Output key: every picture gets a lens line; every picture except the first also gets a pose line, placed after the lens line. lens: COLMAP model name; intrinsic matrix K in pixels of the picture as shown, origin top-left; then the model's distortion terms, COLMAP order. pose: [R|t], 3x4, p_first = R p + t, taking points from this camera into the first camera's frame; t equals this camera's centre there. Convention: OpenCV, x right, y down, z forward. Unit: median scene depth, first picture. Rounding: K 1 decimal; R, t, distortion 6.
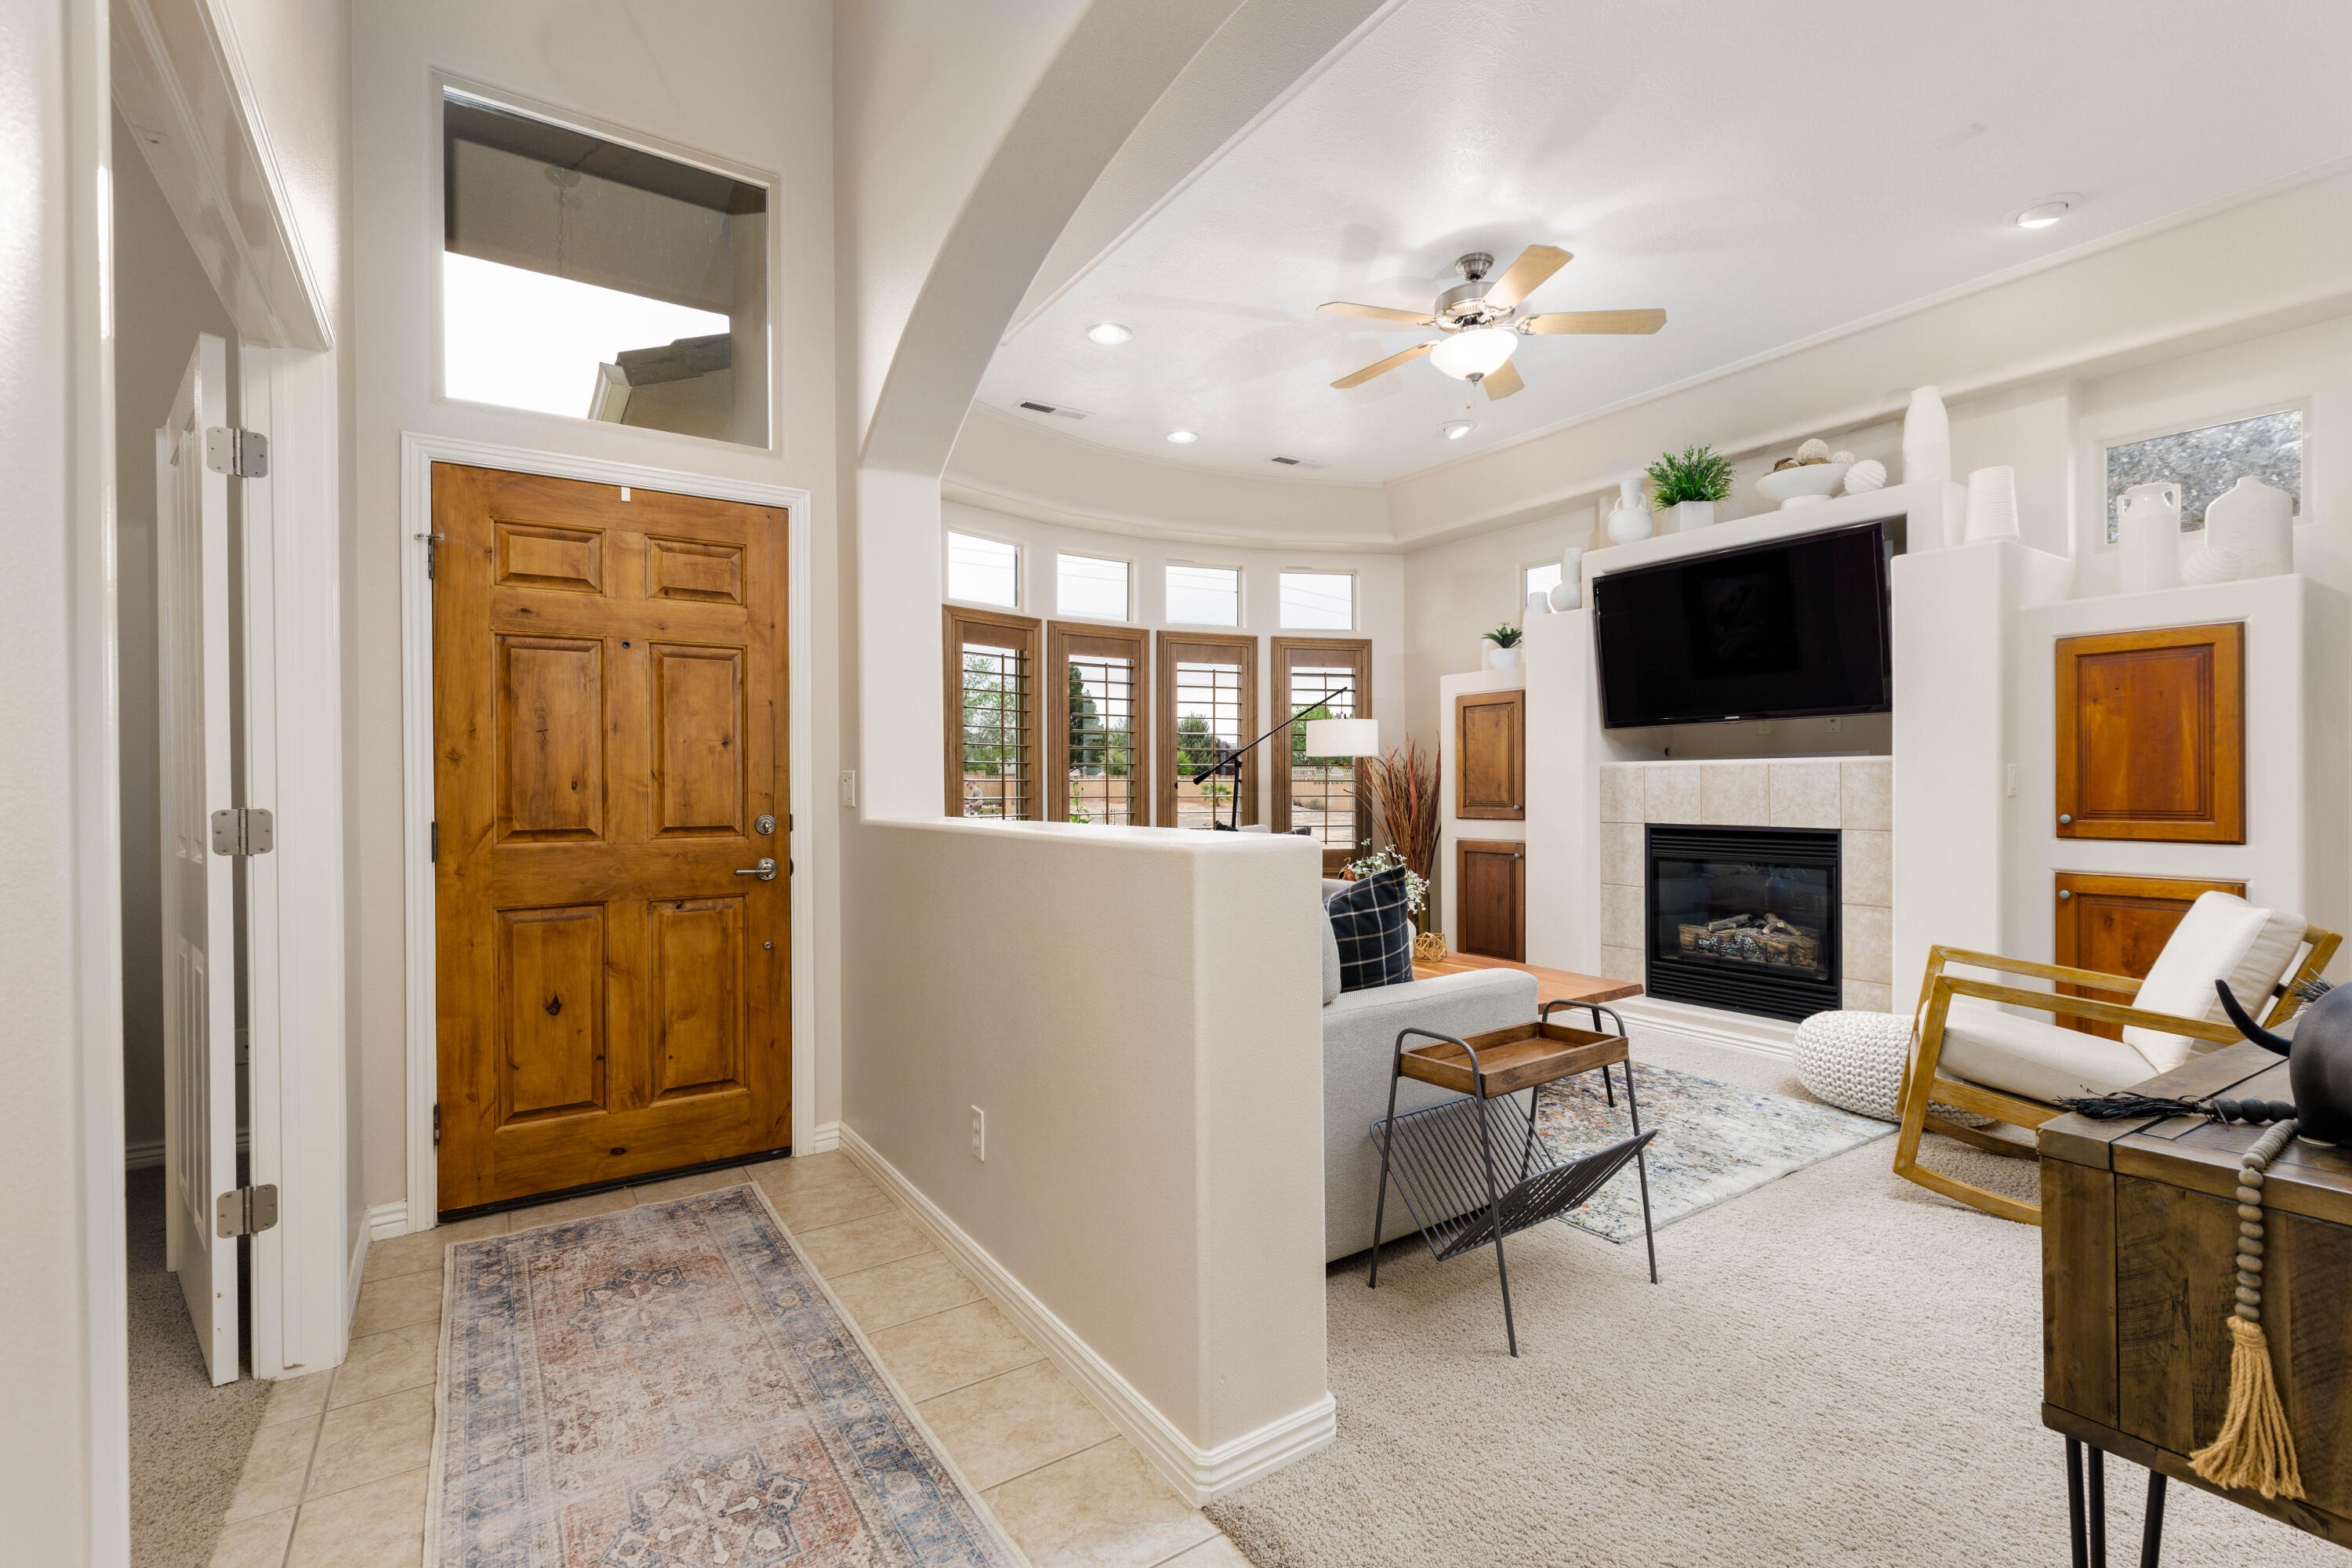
lens RADIAL K [[1052.7, 0, 1183.1], [0, 1052.7, 786.0], [0, 0, 1]] dist [0.003277, 0.000452]
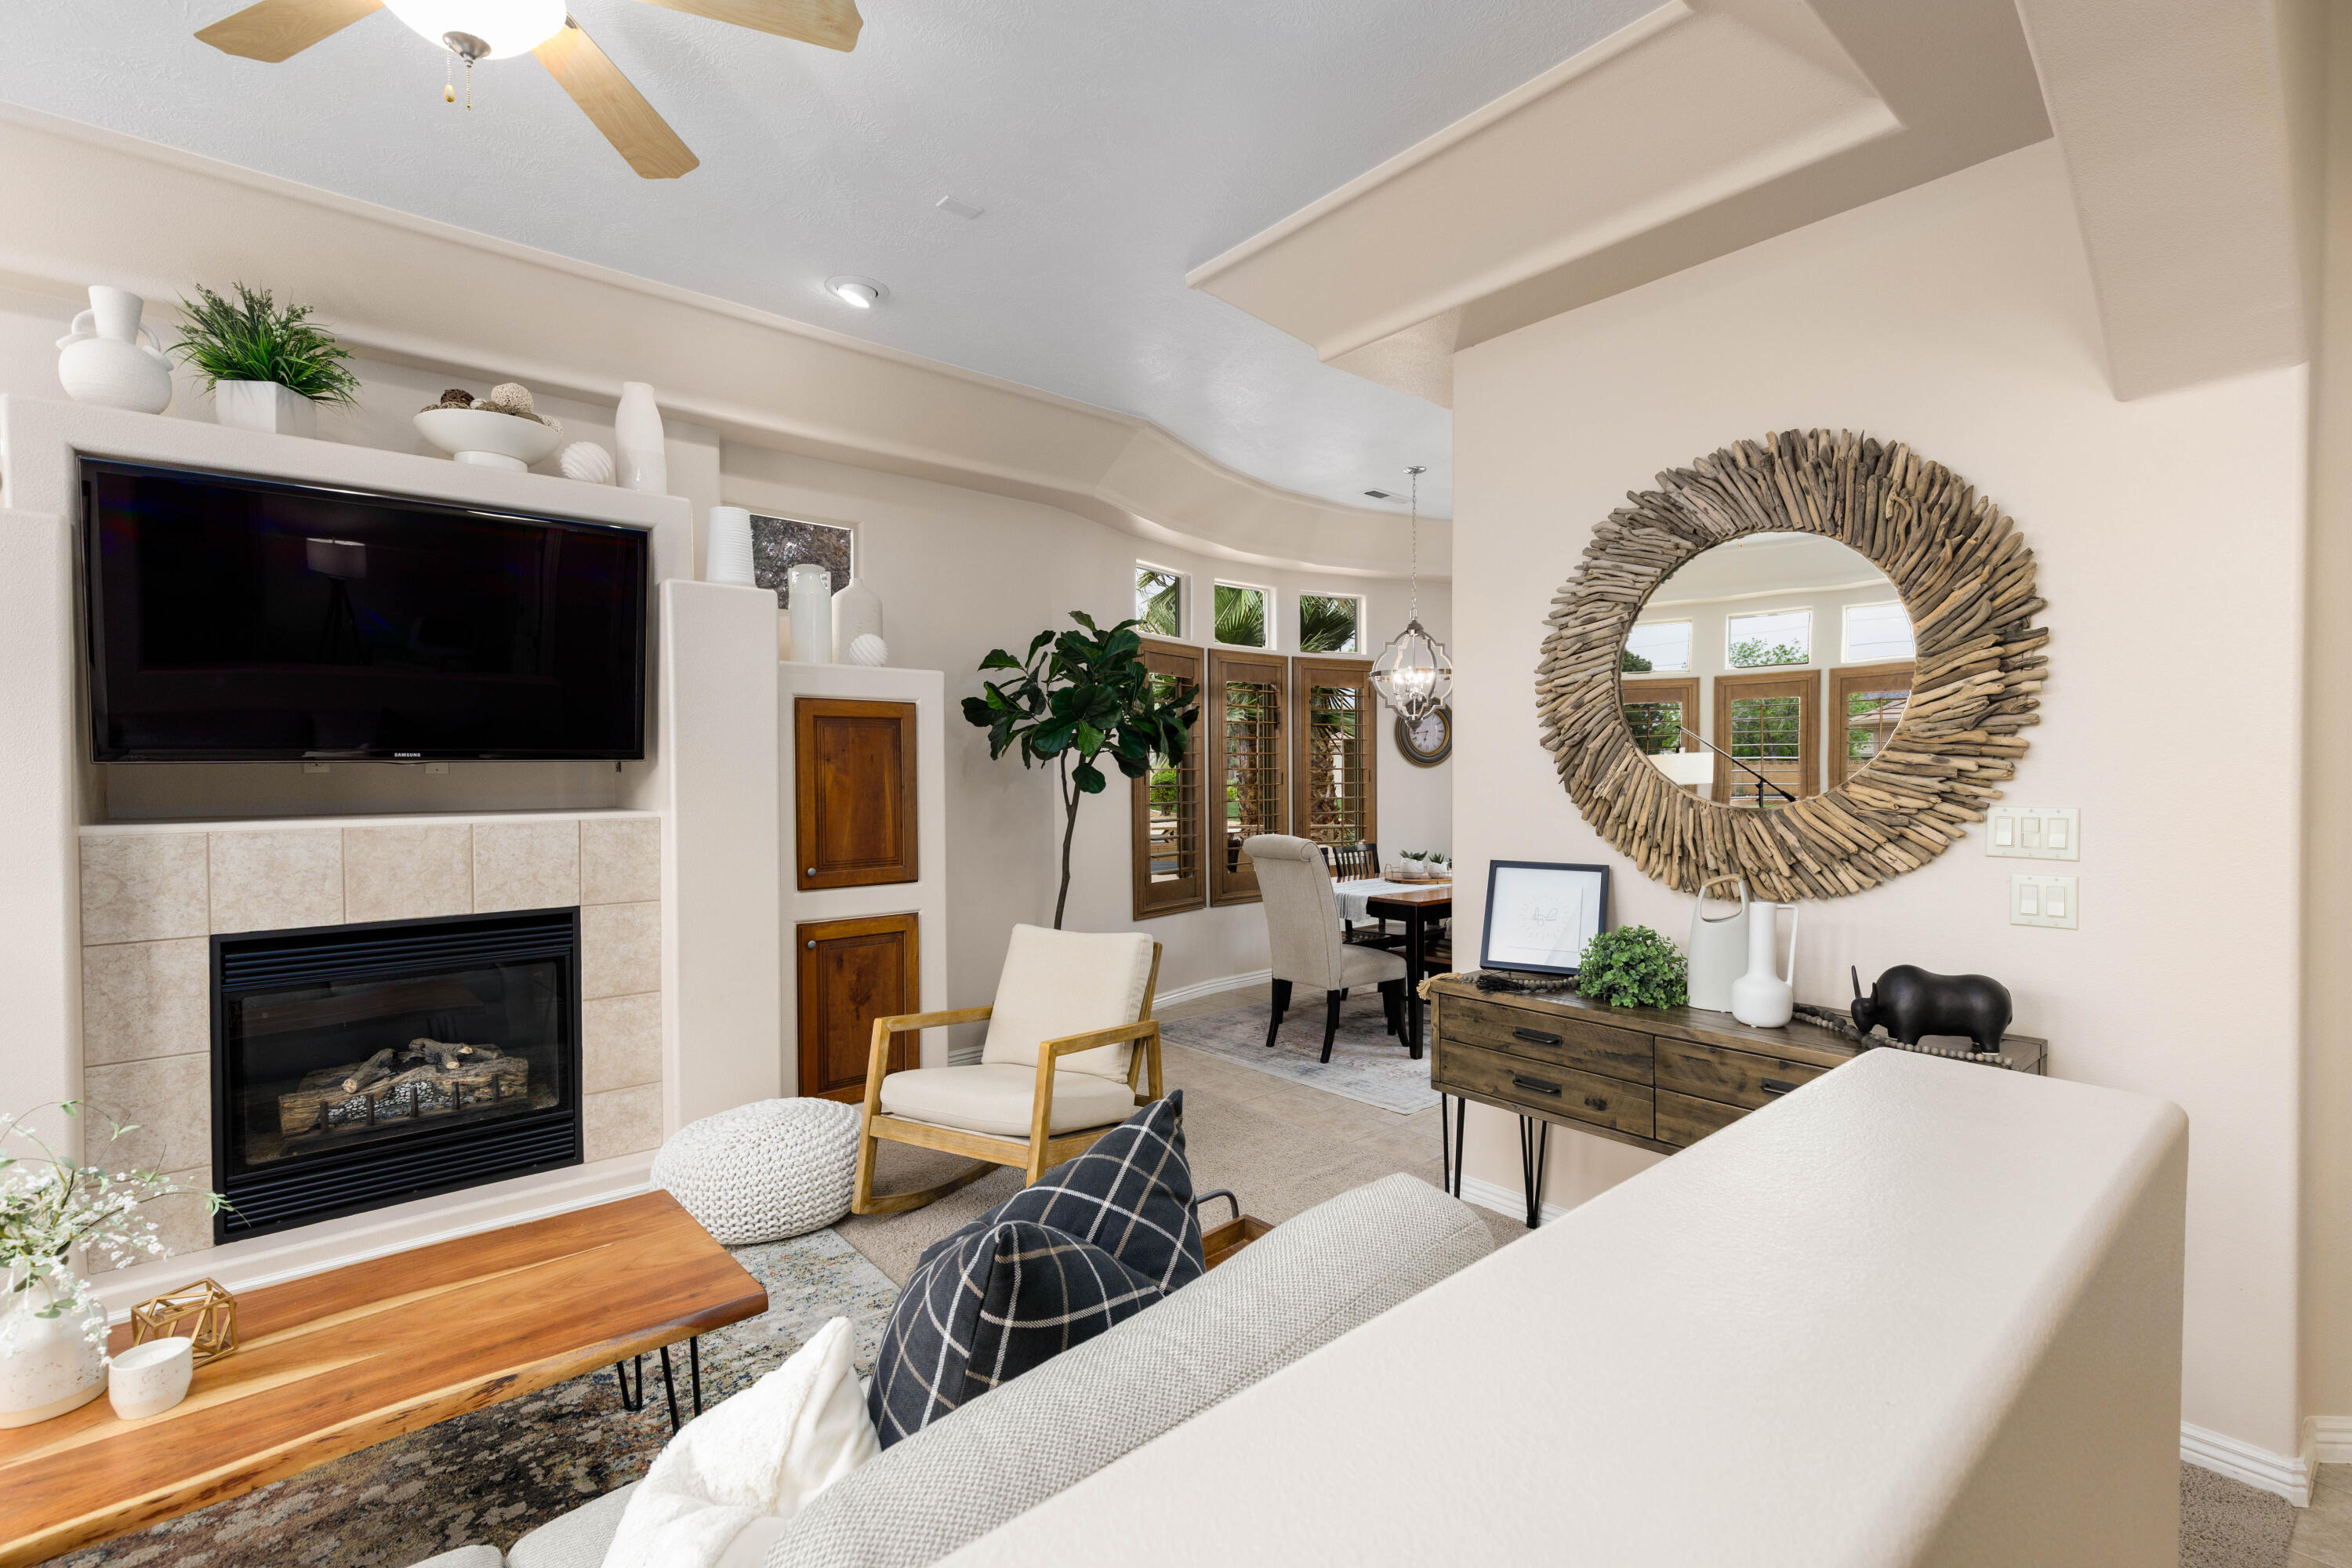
lens RADIAL K [[1052.7, 0, 1175.4], [0, 1052.7, 786.0], [0, 0, 1]] dist [0.003277, 0.000452]
pose [[-0.115649, -0.009533, 0.993244, -0.198789], [0.008842, 0.999904, 0.010627, -0.051634], [-0.993251, 0.010011, -0.115553, 0.643397]]
